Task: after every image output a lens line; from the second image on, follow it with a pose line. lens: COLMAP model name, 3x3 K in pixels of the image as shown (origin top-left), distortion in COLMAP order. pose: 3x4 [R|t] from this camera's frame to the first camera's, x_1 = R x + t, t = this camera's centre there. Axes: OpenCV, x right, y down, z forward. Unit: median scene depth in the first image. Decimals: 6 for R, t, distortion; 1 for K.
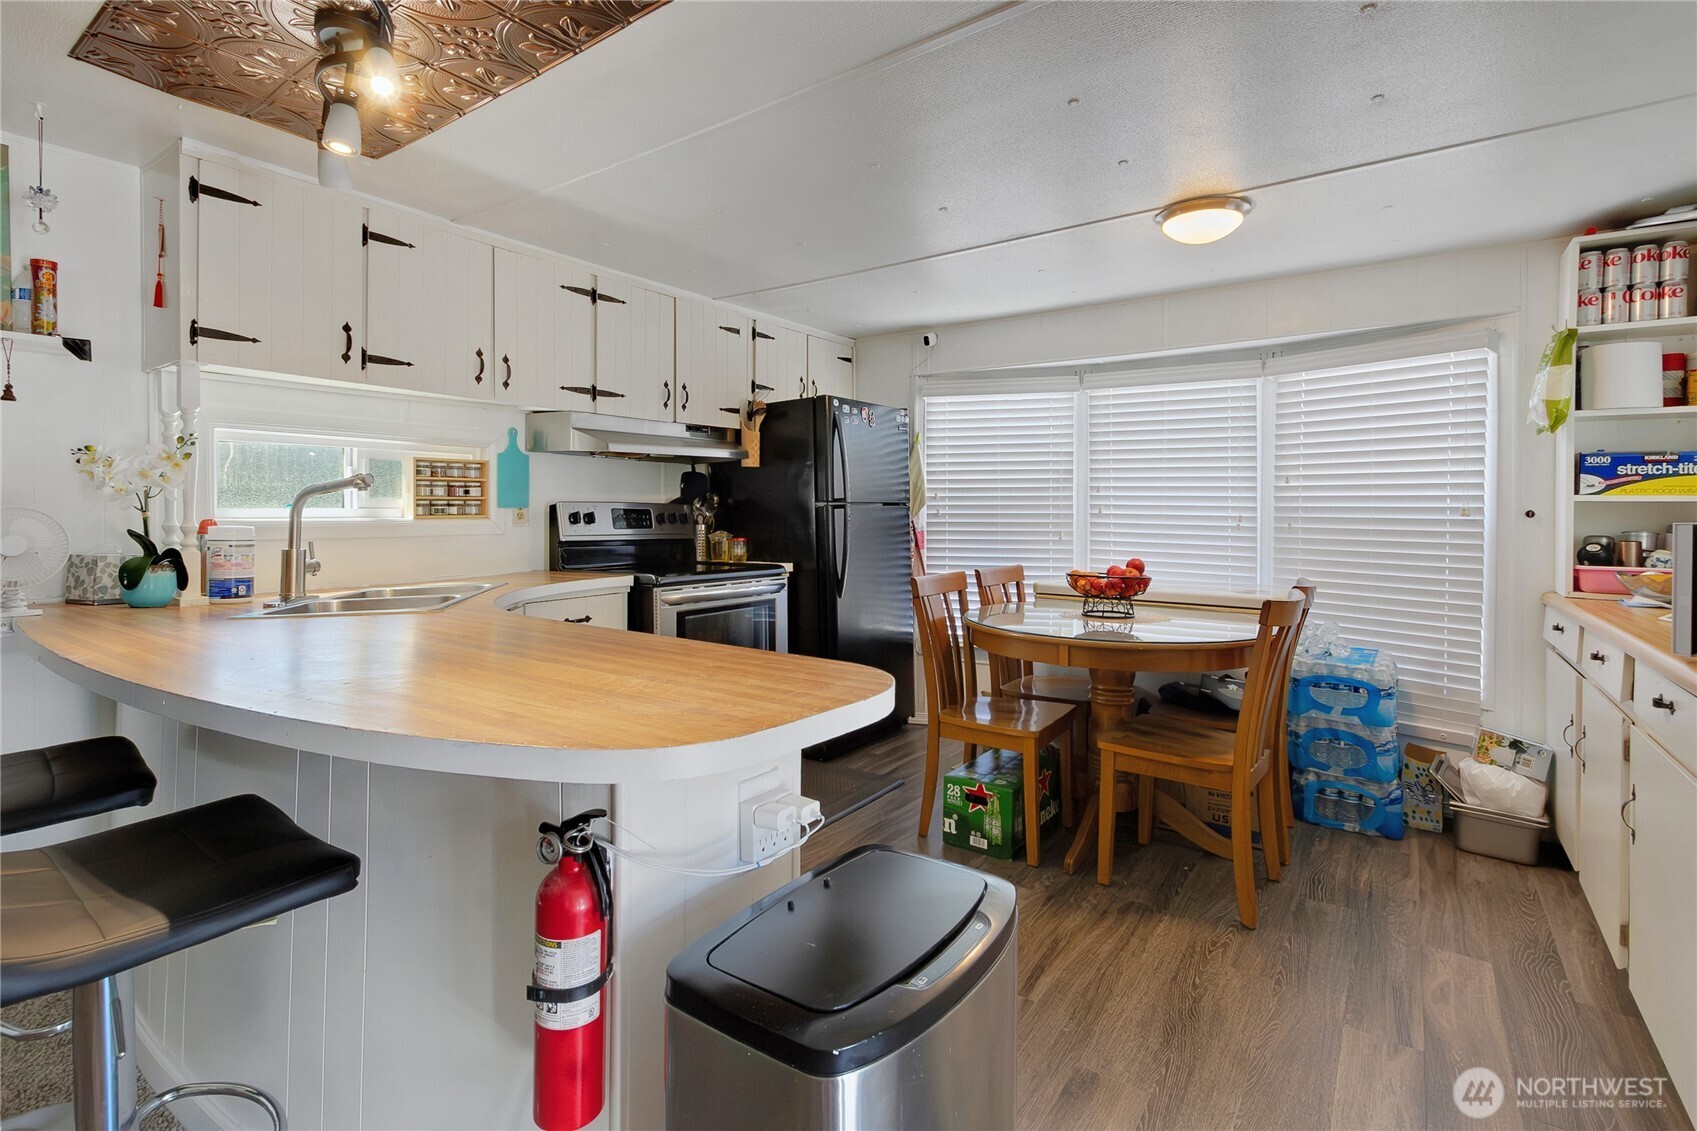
lens RADIAL K [[816.5, 0, 844.8], [0, 816.5, 509.5], [0, 0, 1]] dist [-0.001997, -0.000576]
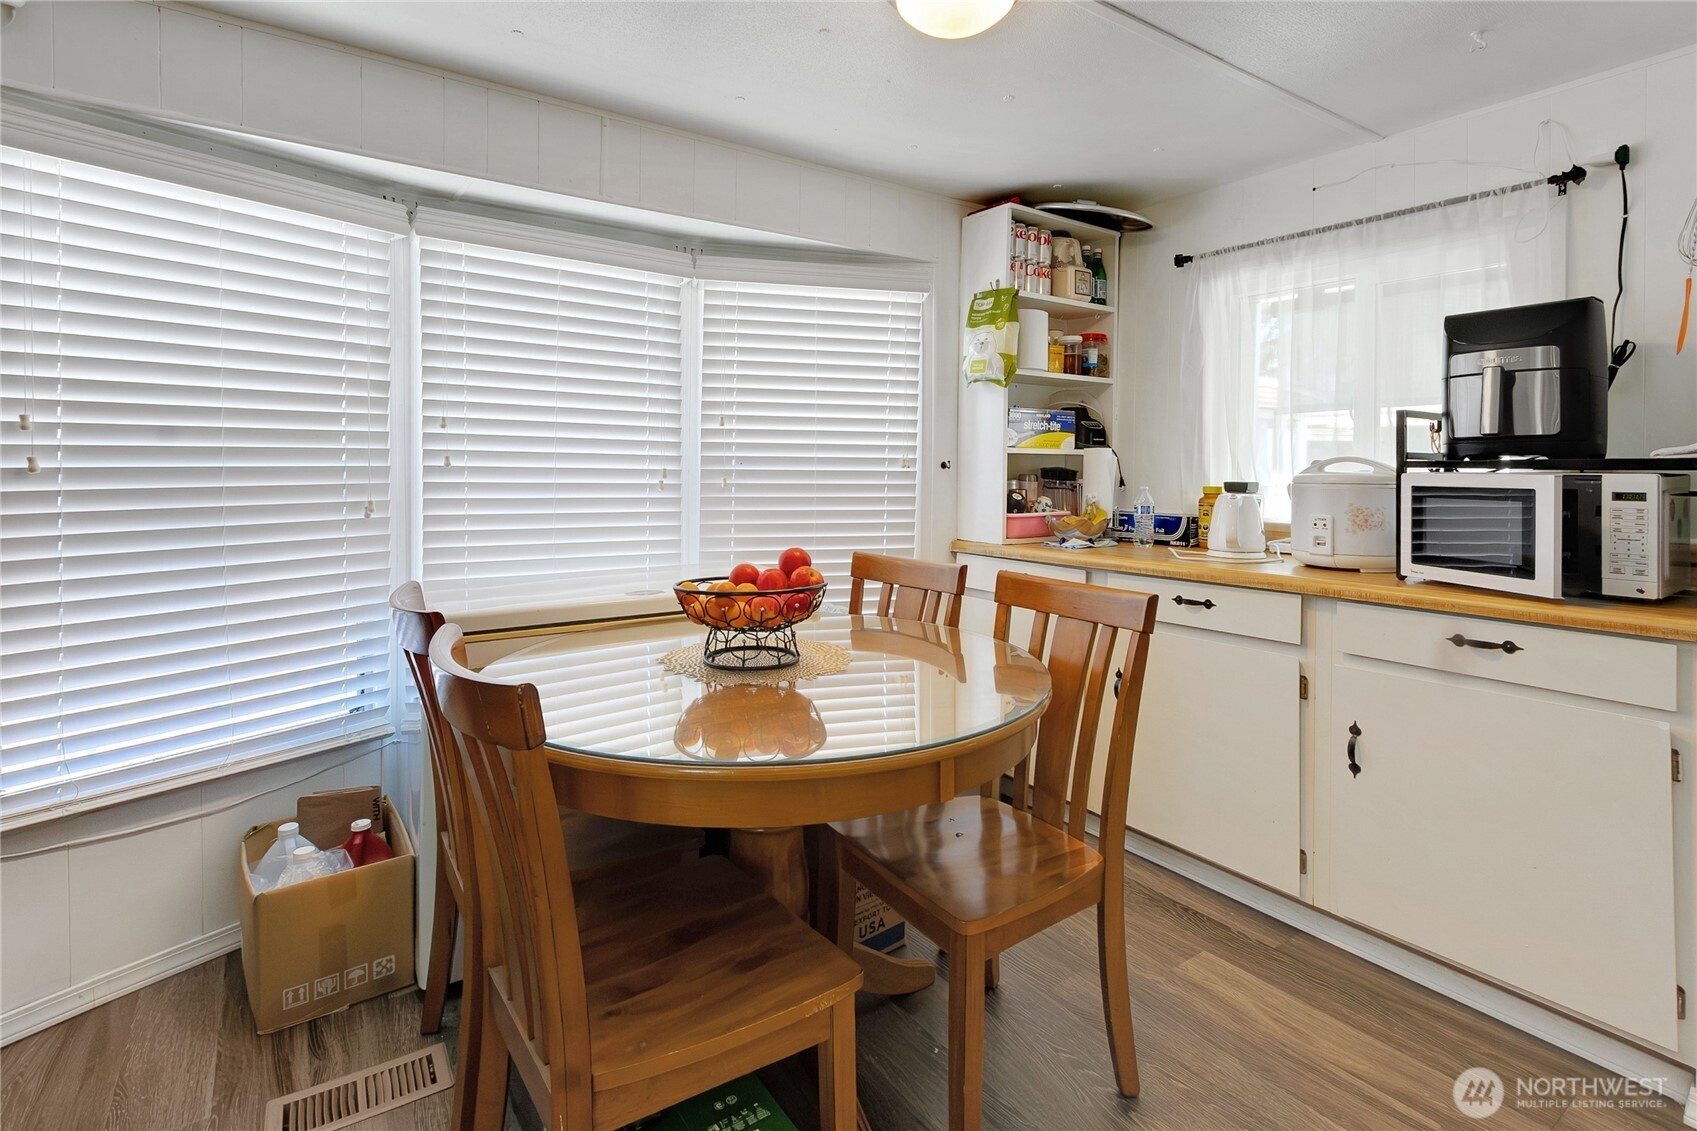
lens RADIAL K [[809.8, 0, 848.3], [0, 809.8, 473.8], [0, 0, 1]] dist [0.000876, 0.000053]
pose [[0.344435, -0.012058, 0.938733, -0.123144], [-0.001655, 0.999908, 0.013452, 0.002261], [-0.938809, -0.006187, 0.344384, 0.638182]]
